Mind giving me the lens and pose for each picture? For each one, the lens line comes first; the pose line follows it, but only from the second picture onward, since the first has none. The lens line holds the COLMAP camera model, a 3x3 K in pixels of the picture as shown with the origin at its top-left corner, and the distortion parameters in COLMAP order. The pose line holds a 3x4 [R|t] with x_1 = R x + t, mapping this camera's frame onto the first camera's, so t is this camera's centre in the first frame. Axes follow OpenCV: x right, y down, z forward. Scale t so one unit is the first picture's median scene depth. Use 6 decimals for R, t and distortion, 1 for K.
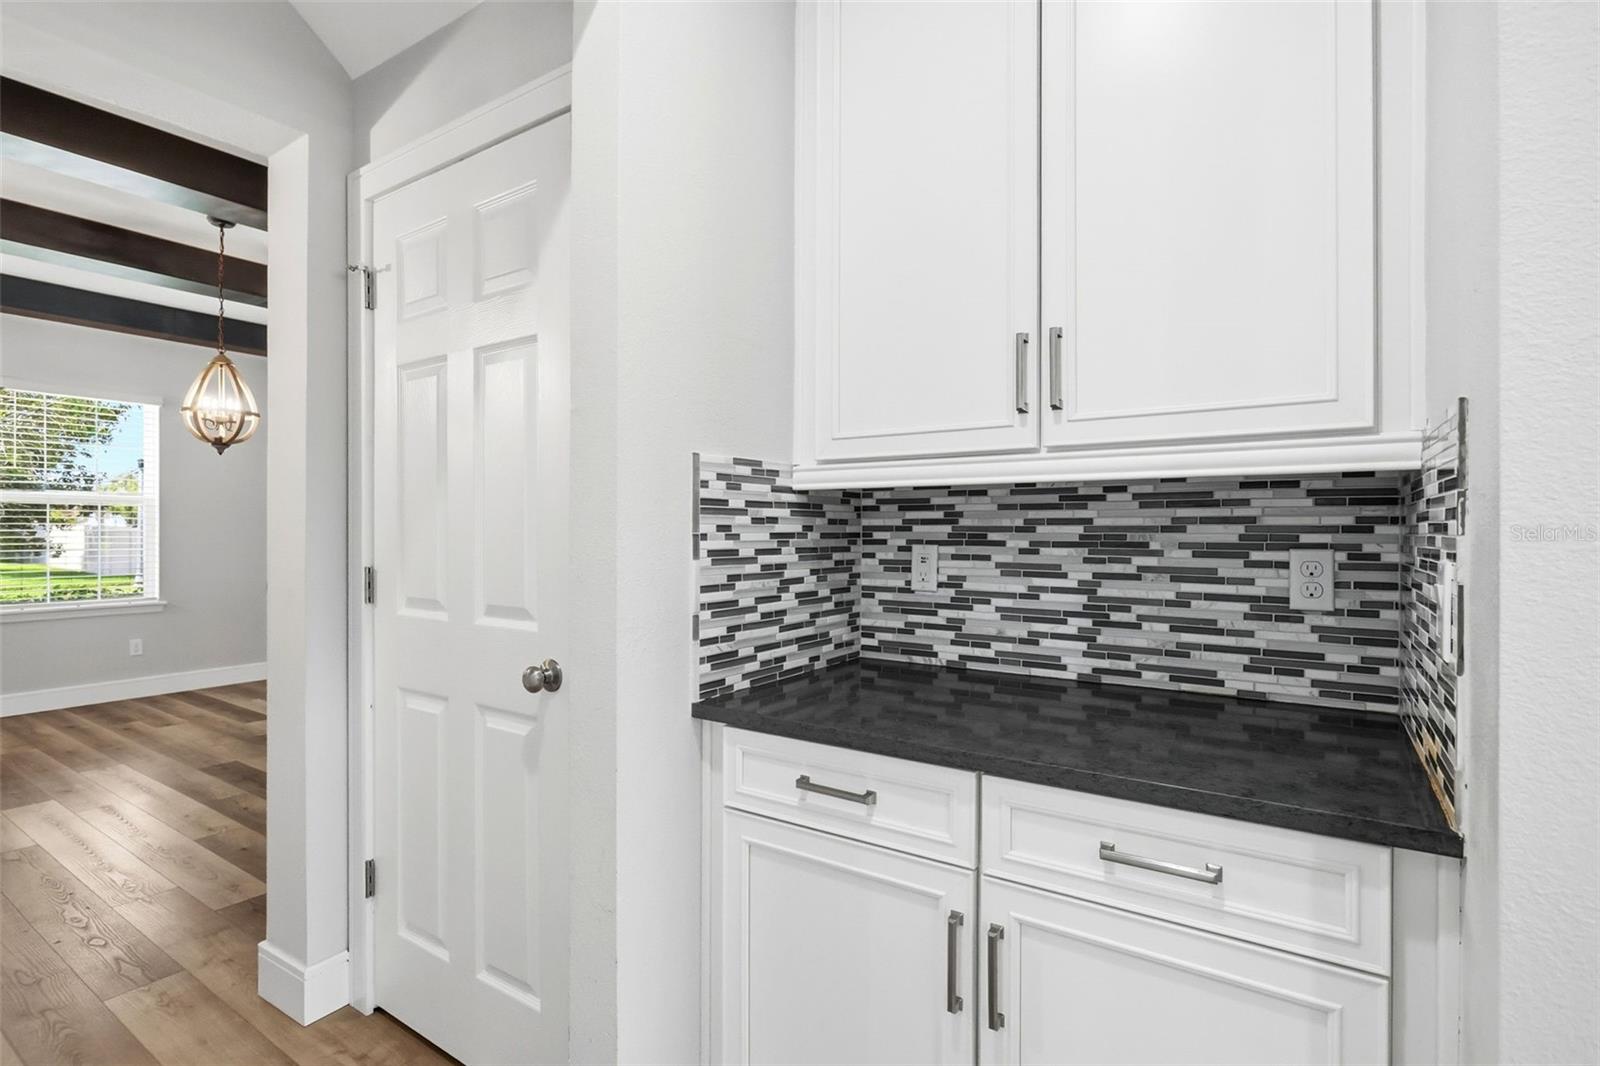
lens RADIAL K [[780.8, 0, 803.4], [0, 780.8, 544.8], [0, 0, 1]] dist [-0.003302, 0.000777]
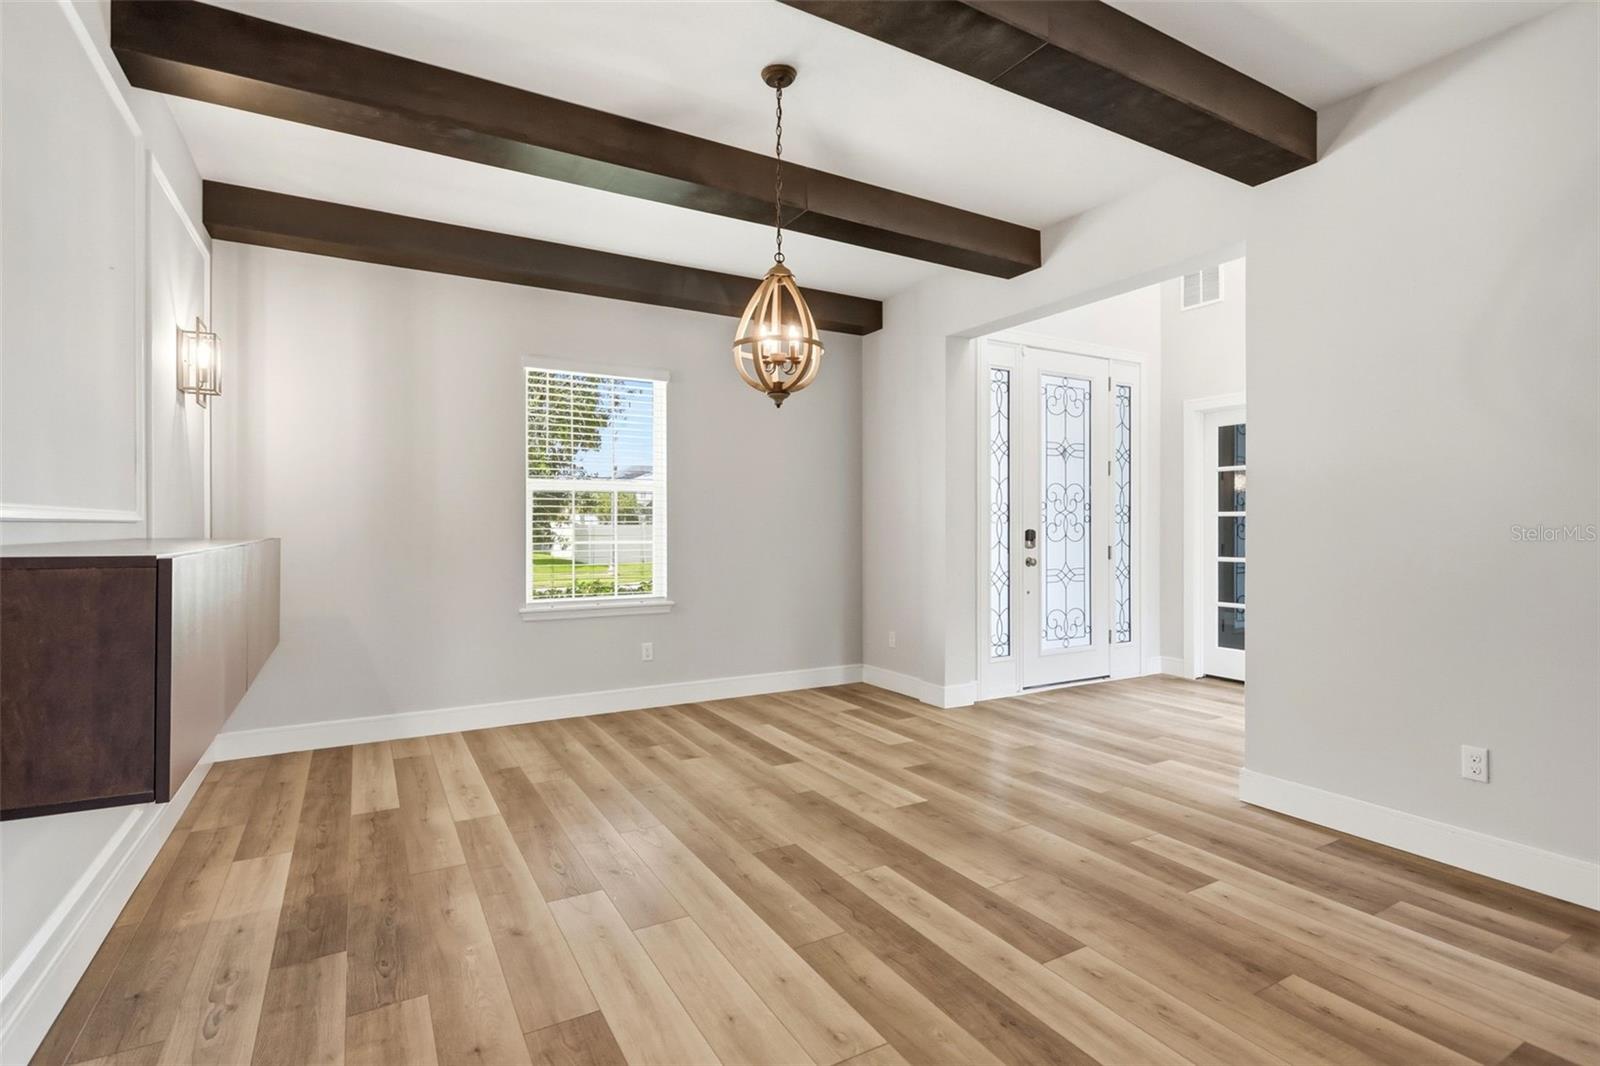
lens RADIAL K [[780.8, 0, 798.0], [0, 780.8, 535.7], [0, 0, 1]] dist [-0.003302, 0.000777]
pose [[0.896651, -0.000830, -0.442737, -0.338101], [-0.001625, 0.999985, -0.005166, 0.003019], [0.442735, 0.005352, 0.896636, 0.302894]]
